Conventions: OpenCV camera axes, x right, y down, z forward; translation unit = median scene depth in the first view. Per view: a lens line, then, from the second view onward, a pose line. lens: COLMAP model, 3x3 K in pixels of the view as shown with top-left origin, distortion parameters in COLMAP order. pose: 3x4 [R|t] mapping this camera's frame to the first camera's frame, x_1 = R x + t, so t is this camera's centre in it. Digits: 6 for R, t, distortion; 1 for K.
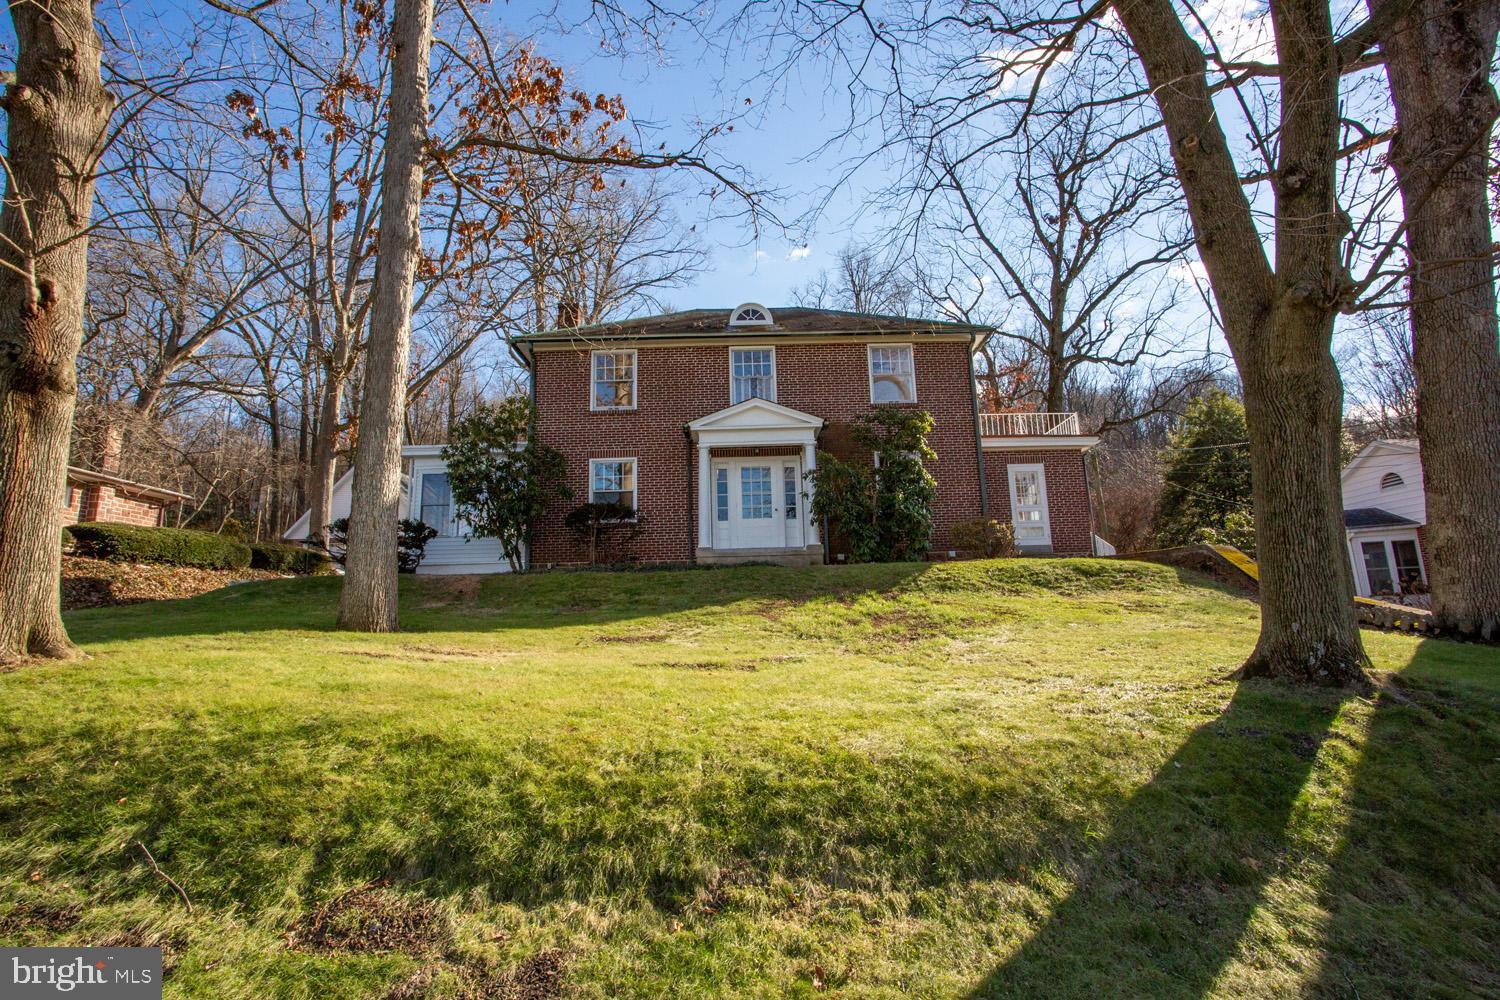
lens RADIAL K [[726.8, 0, 750.0], [0, 726.8, 500.0], [0, 0, 1]] dist [-0.080823, 0.036595]
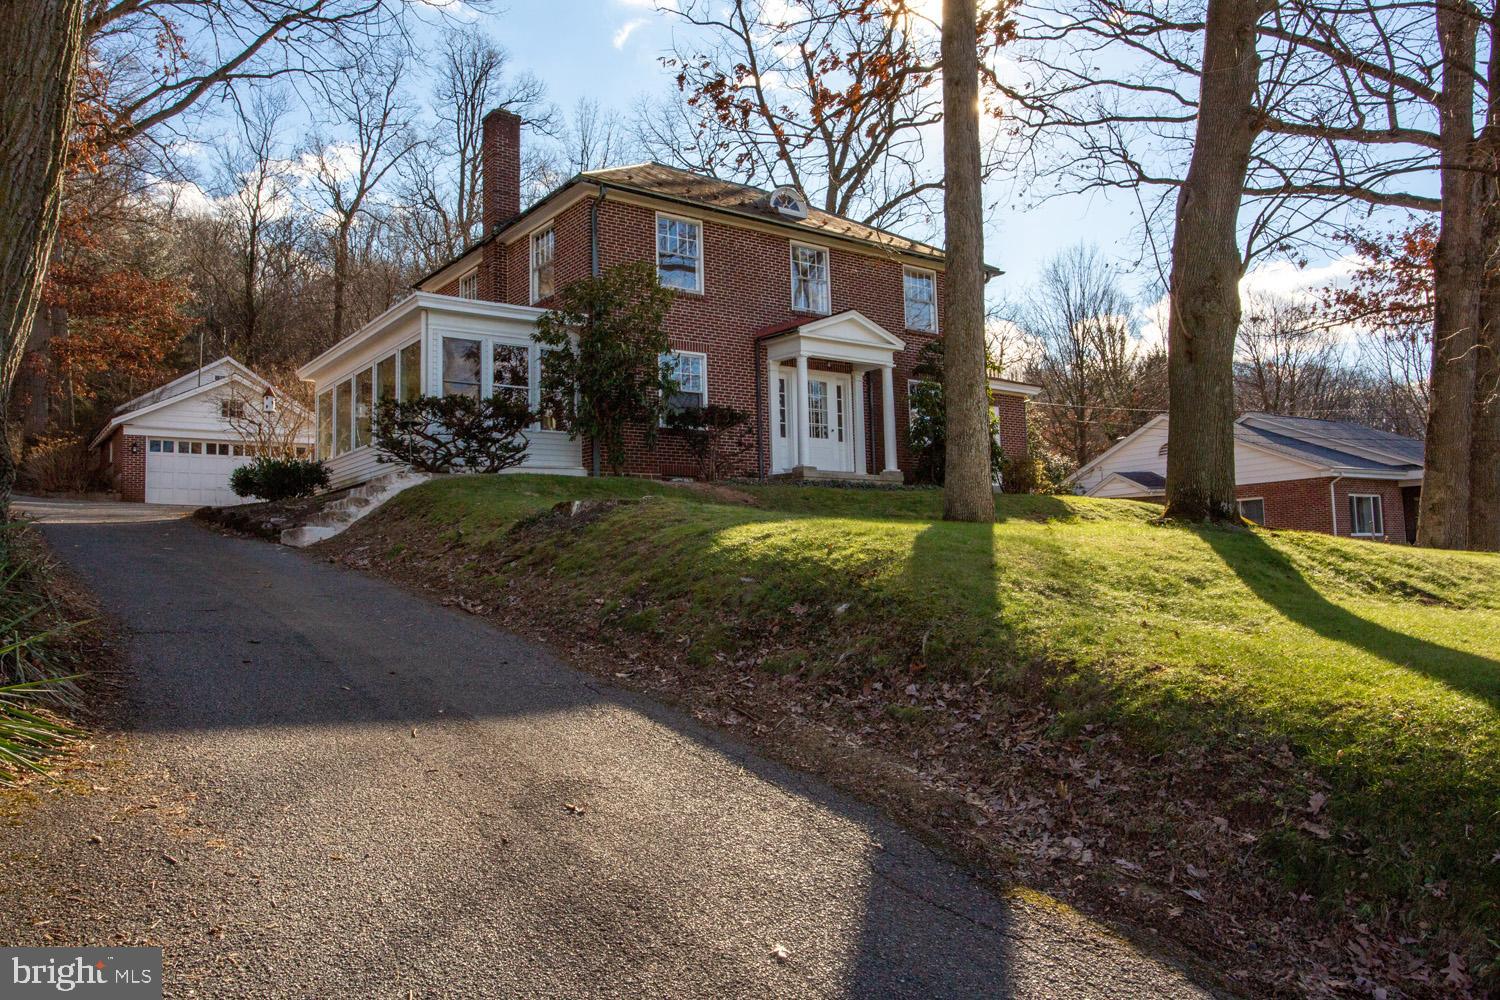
lens RADIAL K [[1063.8, 0, 750.0], [0, 1063.8, 500.0], [0, 0, 1]] dist [-0.026588, 0.005511]
pose [[0.790841, 0.043589, 0.610468, -0.832834], [-0.100386, 0.993190, 0.059131, 0.030015], [-0.603733, -0.108046, 0.789831, -0.014224]]
